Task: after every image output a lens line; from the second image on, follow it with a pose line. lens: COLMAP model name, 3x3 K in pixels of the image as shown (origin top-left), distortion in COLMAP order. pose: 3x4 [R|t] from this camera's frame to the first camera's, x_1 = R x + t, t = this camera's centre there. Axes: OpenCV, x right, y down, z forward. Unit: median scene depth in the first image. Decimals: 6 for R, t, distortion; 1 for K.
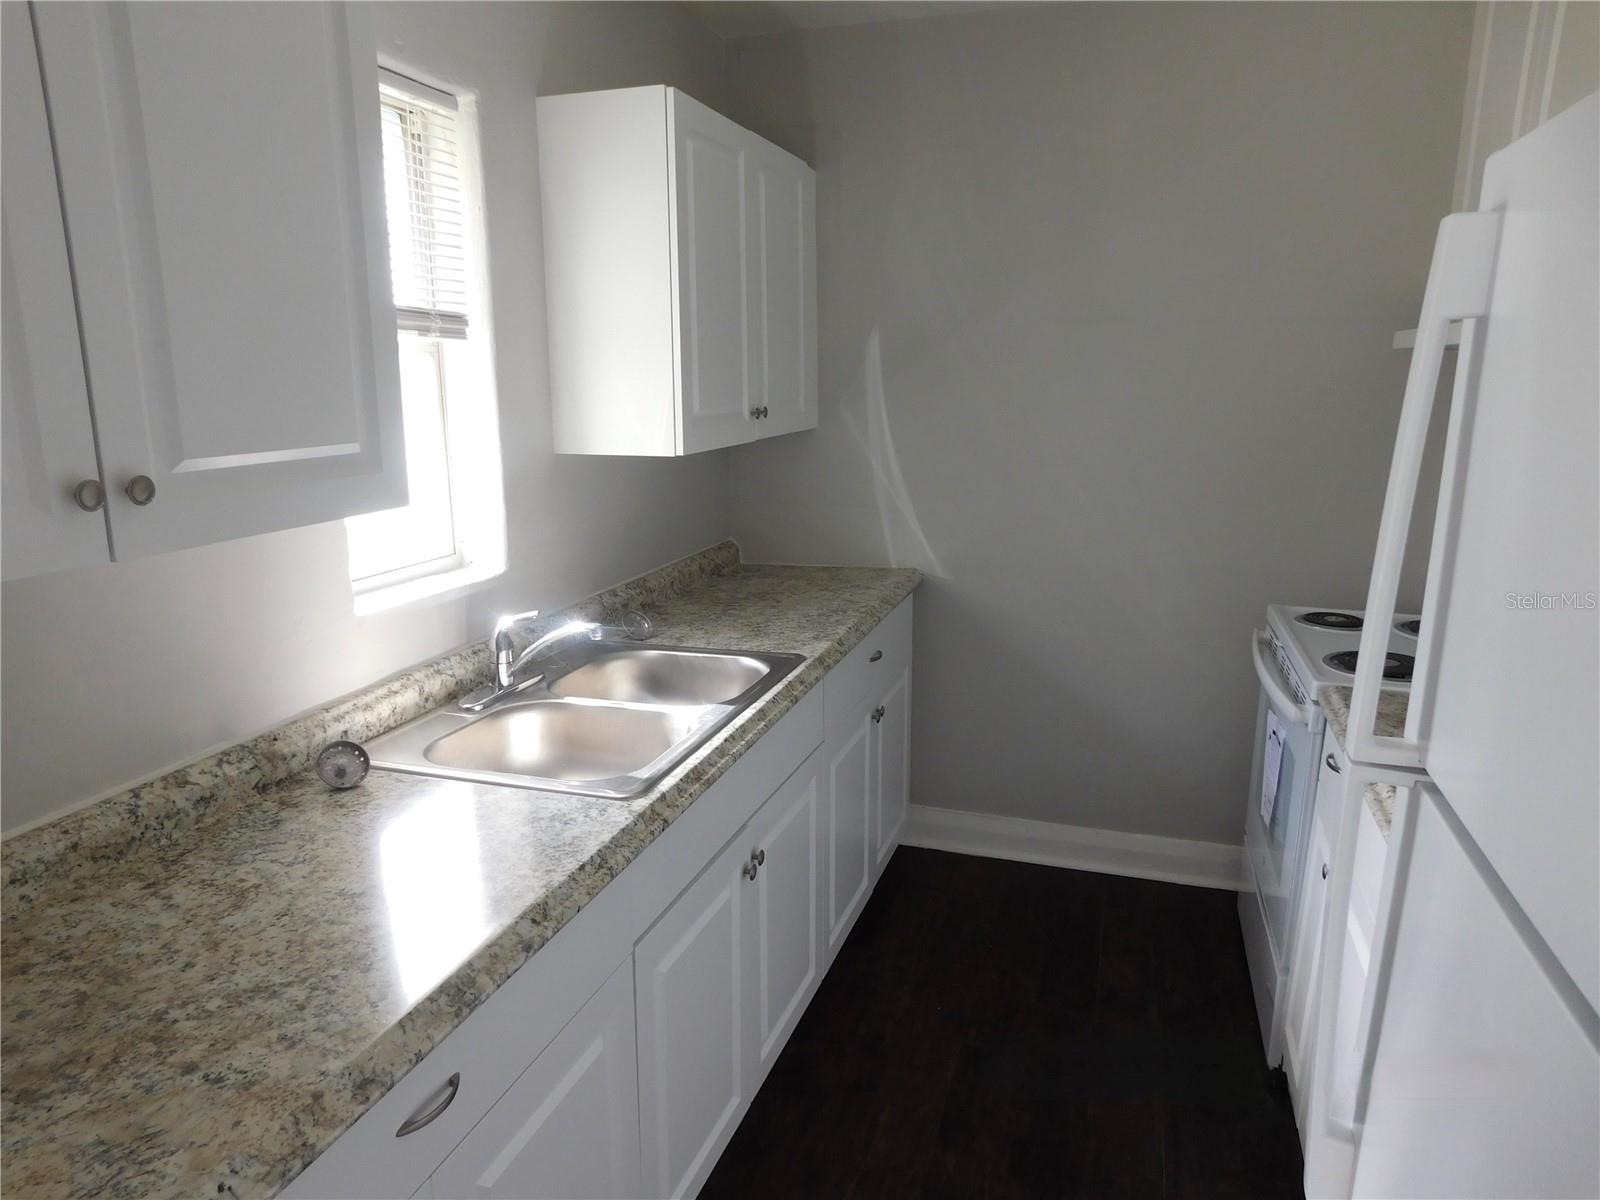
lens RADIAL K [[1071.0, 0, 787.6], [0, 1071.0, 598.1], [0, 0, 1]] dist [-0.049841, 0.029587]
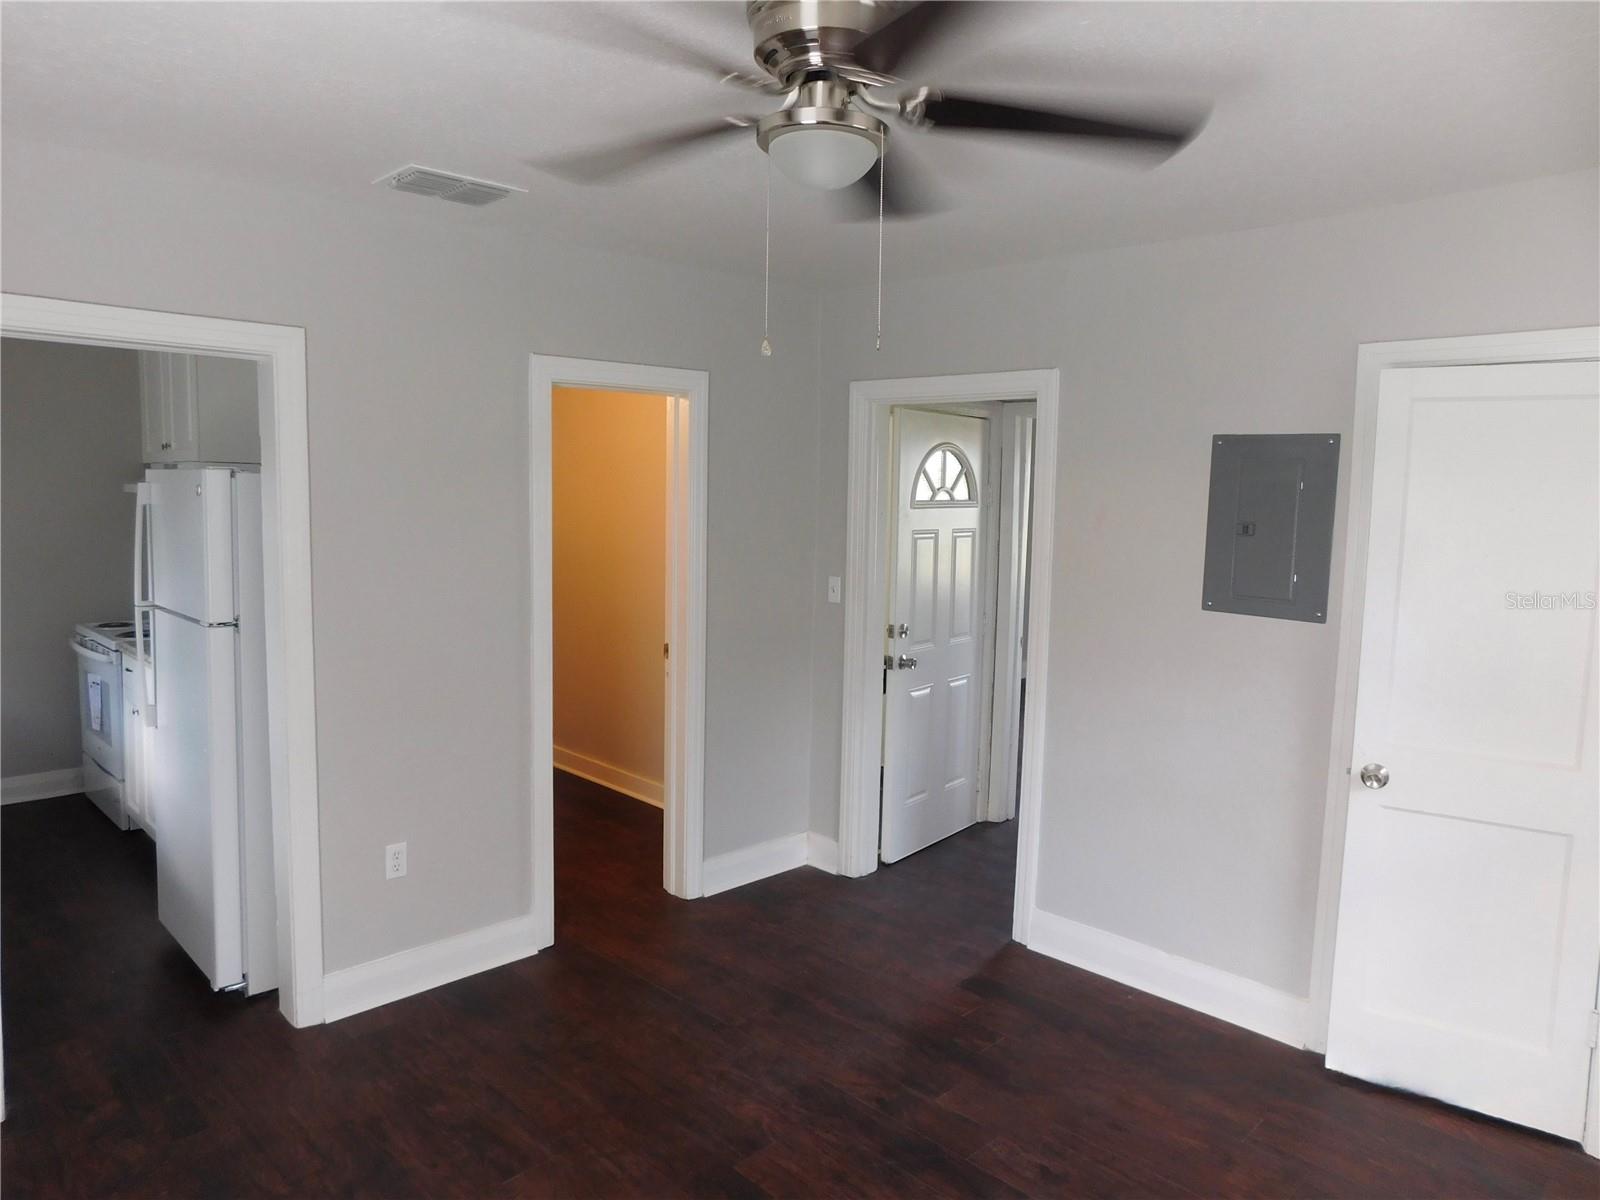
lens RADIAL K [[1071.0, 0, 799.0], [0, 1071.0, 594.0], [0, 0, 1]] dist [-0.049841, 0.029587]
pose [[0.461043, -0.080453, 0.883723, -0.612649], [0.173248, 0.984878, -0.000723, 0.185438], [-0.870301, 0.153437, 0.468010, -1.010419]]
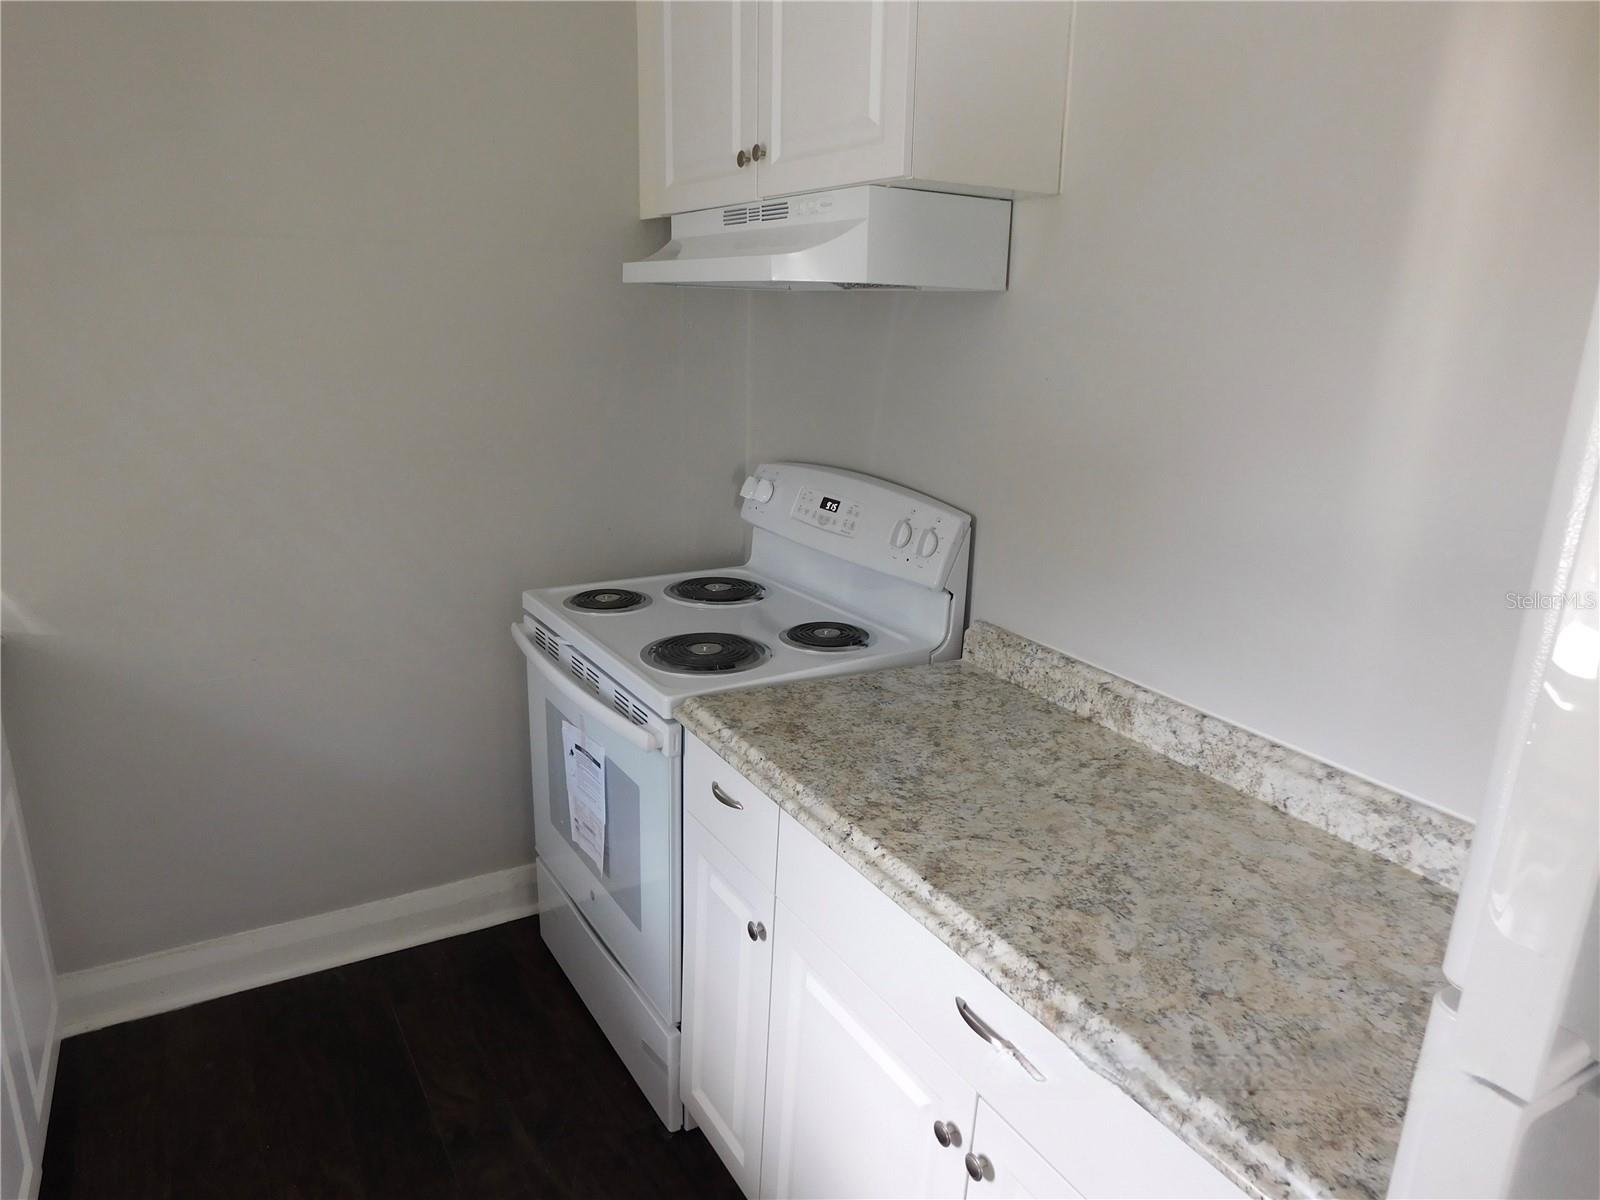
lens RADIAL K [[1071.0, 0, 791.0], [0, 1071.0, 616.7], [0, 0, 1]] dist [-0.049841, 0.029587]
pose [[0.661149, -0.207790, 0.720906, -0.010801], [0.146427, 0.978141, 0.147645, -0.070288], [-0.735827, 0.007945, 0.677123, 0.307300]]
